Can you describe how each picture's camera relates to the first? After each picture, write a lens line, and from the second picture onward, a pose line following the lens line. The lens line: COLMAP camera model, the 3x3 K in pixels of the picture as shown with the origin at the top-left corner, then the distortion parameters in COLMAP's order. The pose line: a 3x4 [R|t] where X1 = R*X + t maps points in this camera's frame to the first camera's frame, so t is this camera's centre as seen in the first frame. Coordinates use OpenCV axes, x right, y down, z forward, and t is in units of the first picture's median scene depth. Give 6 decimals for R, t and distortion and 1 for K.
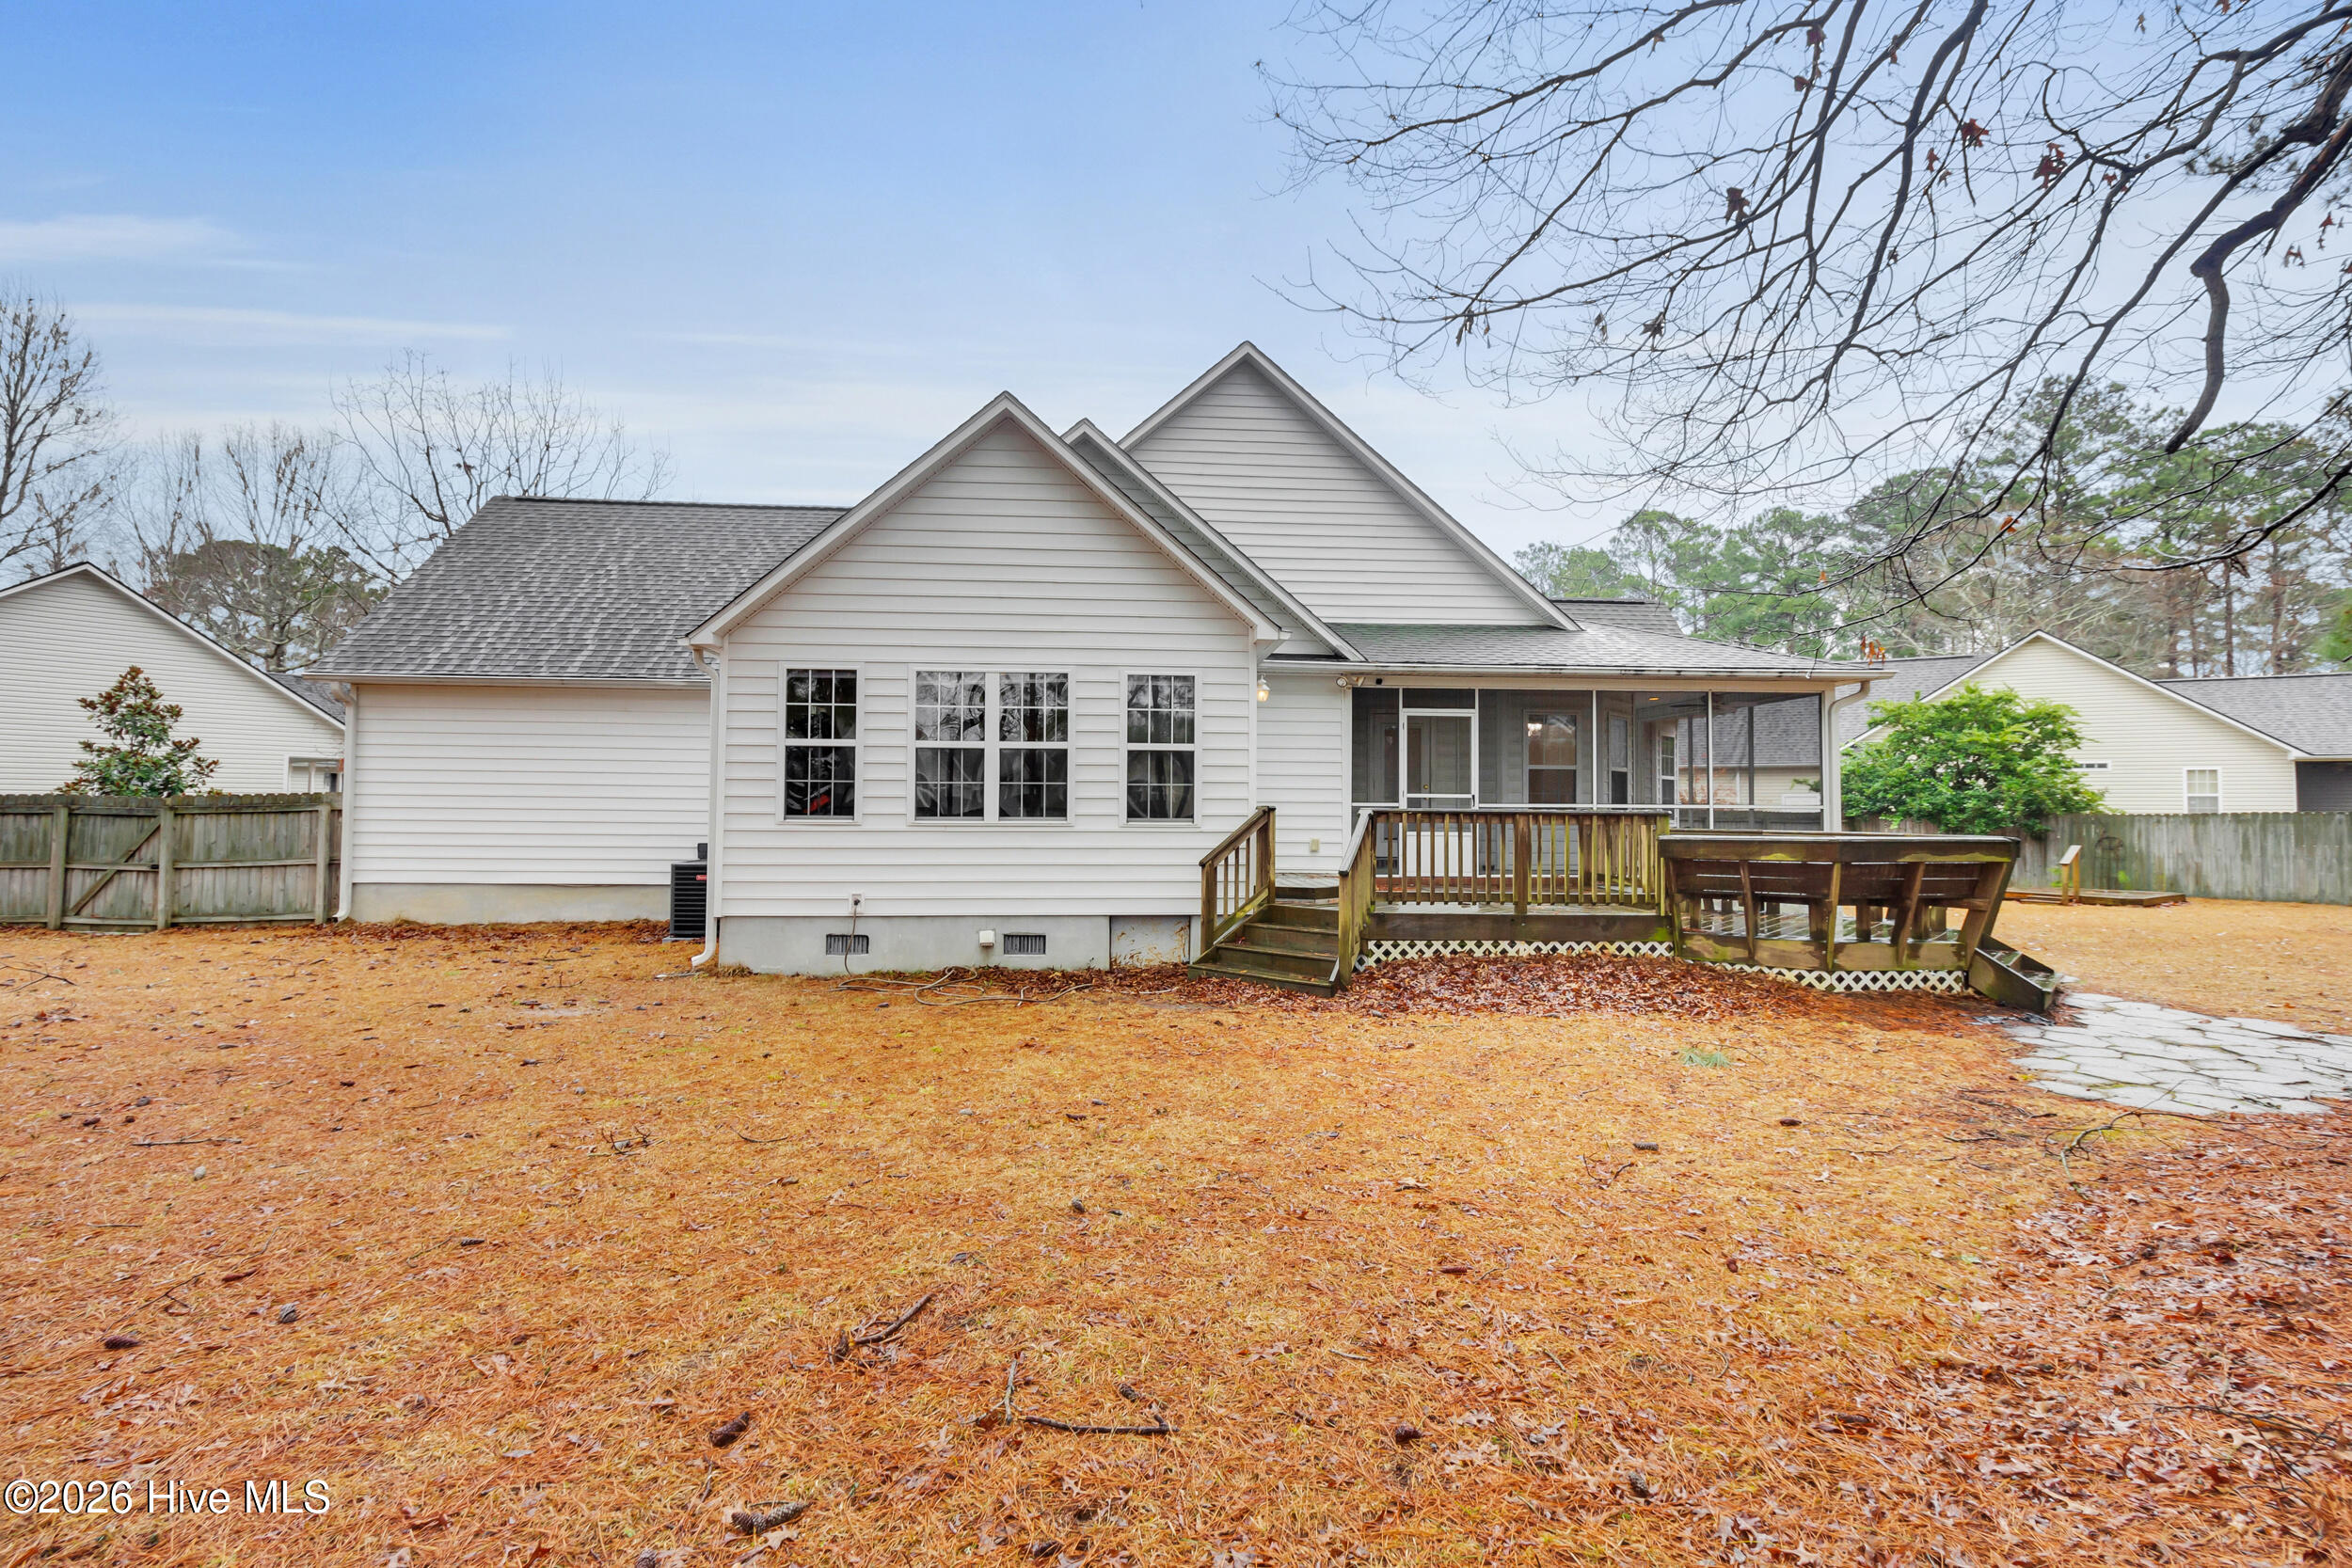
lens RADIAL K [[1135.5, 0, 1176.0], [0, 1135.5, 784.0], [0, 0, 1]] dist [0.000661, 0.000079]
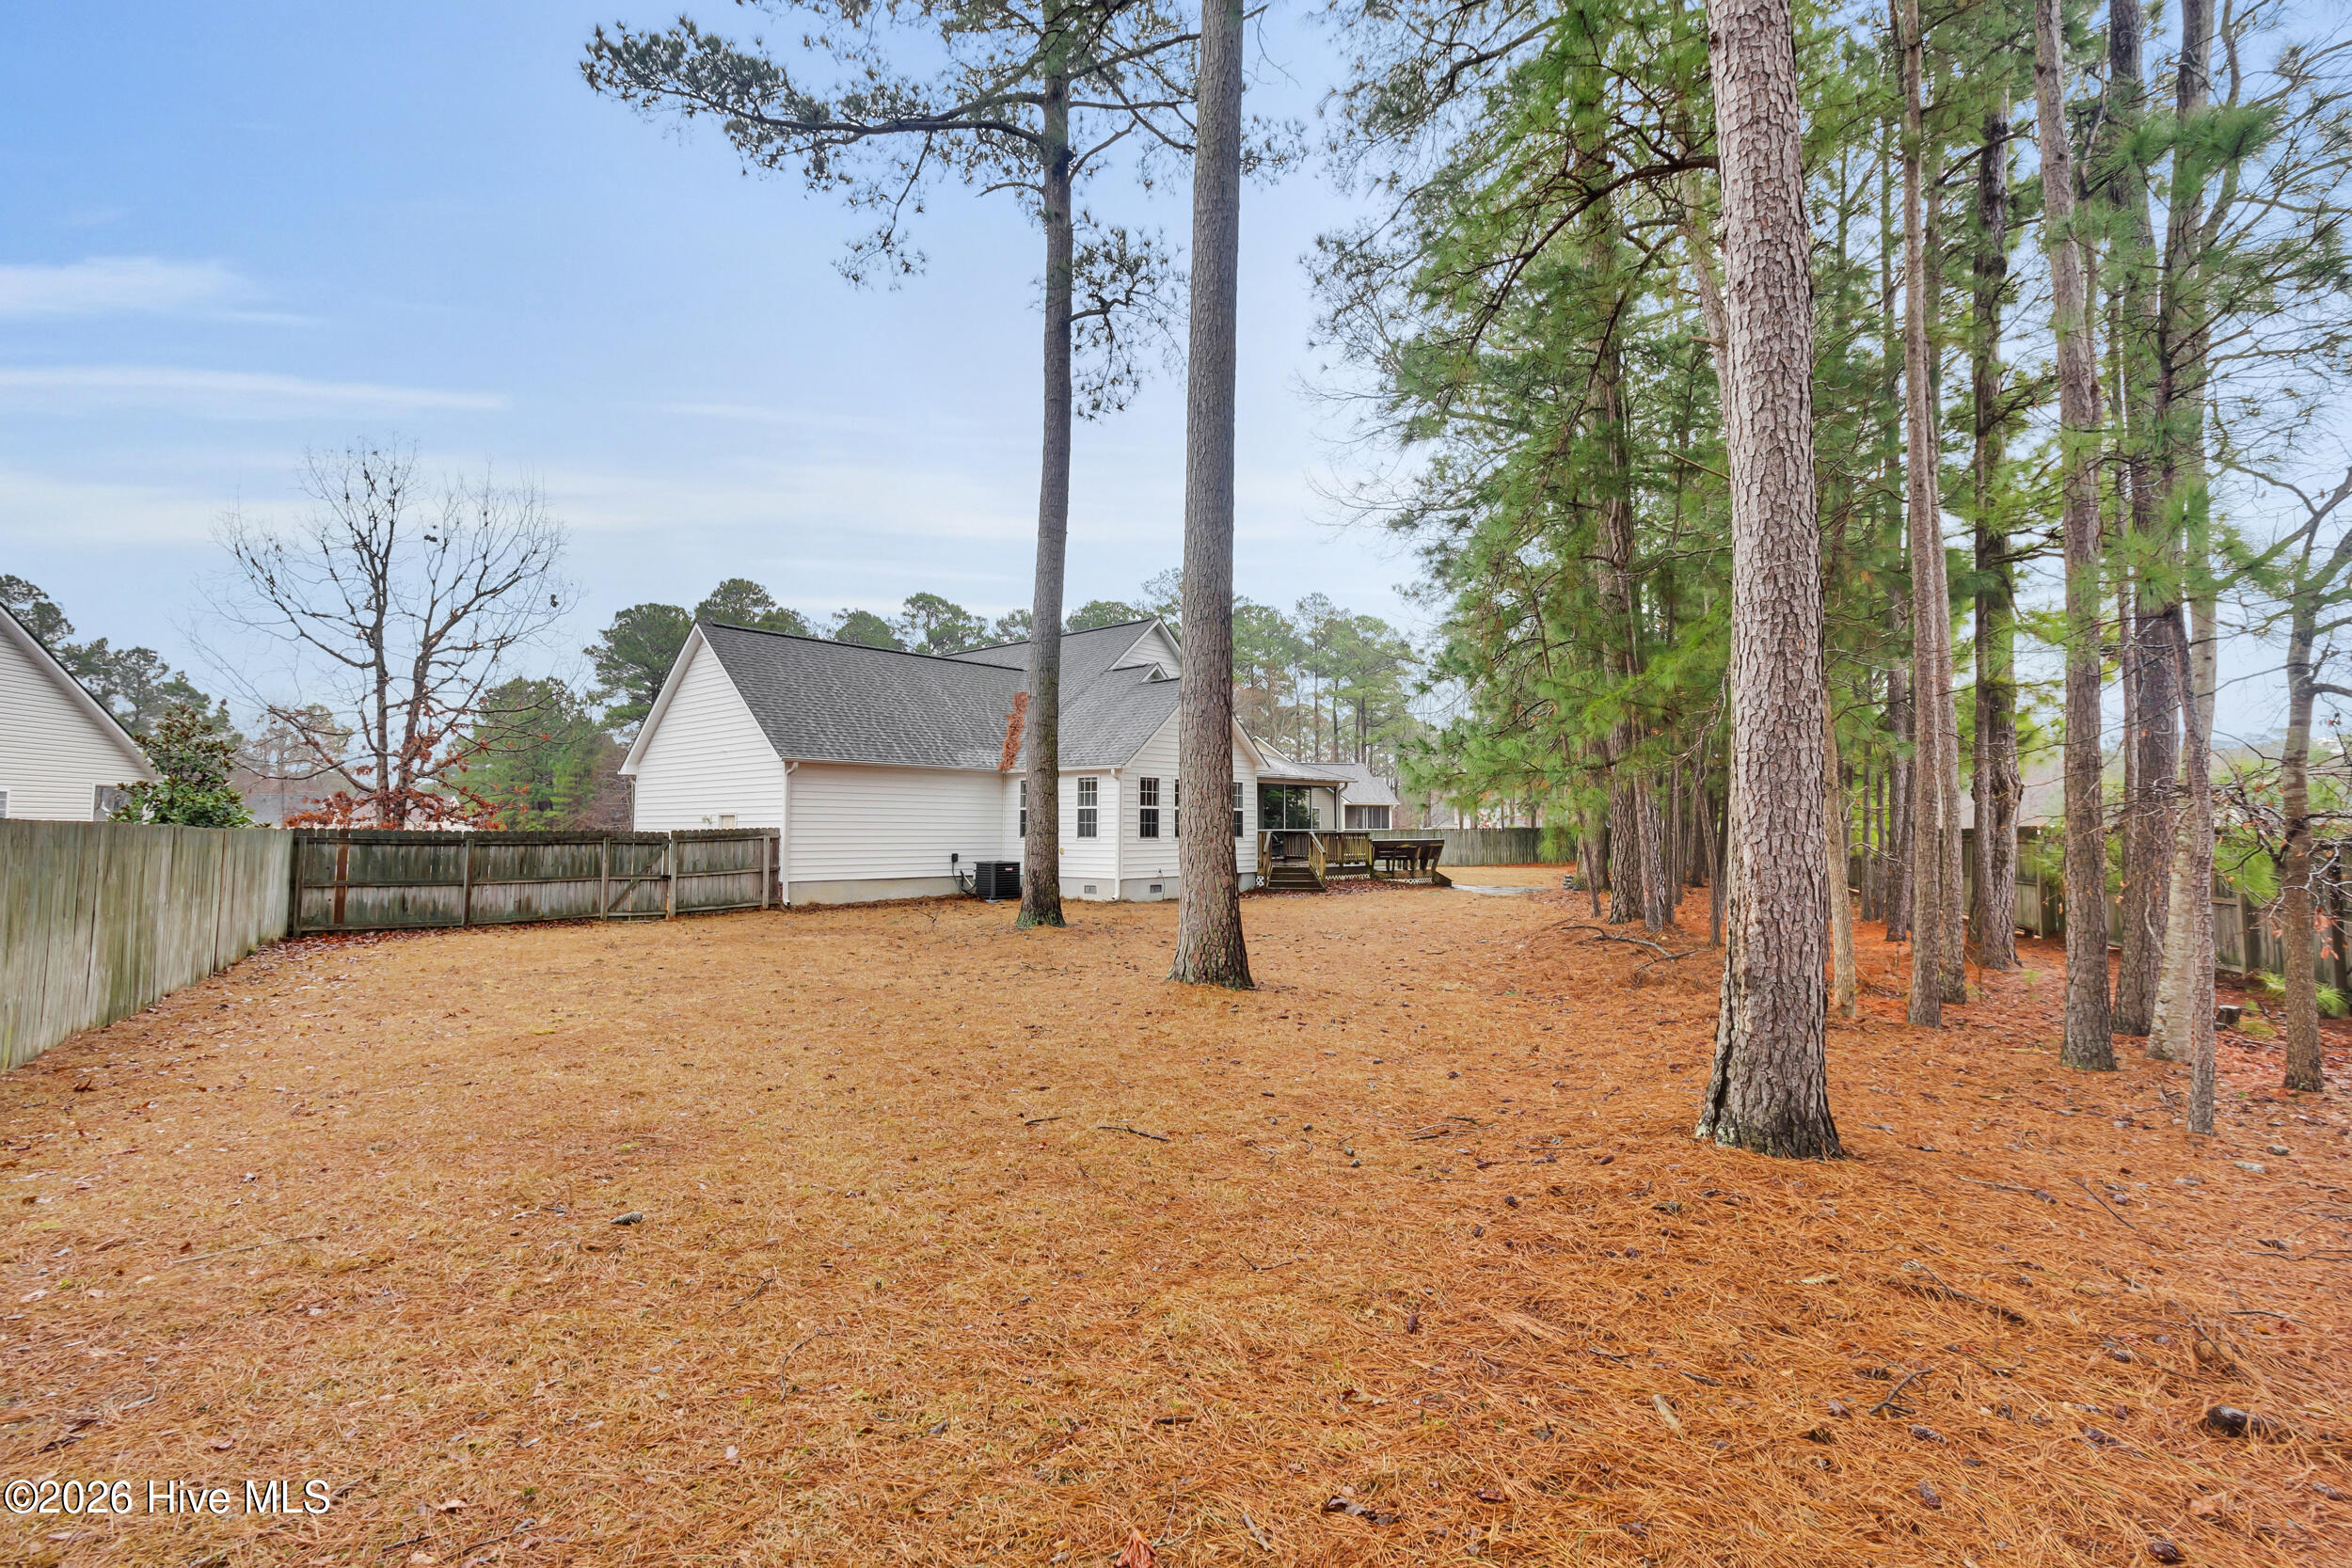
lens RADIAL K [[1135.5, 0, 1176.0], [0, 1135.5, 784.0], [0, 0, 1]] dist [0.000661, 0.000079]
pose [[0.709434, 0.019633, 0.704499, -1.498245], [-0.010707, 0.999797, -0.017080, -0.034155], [-0.704691, 0.004574, 0.709500, -0.591256]]
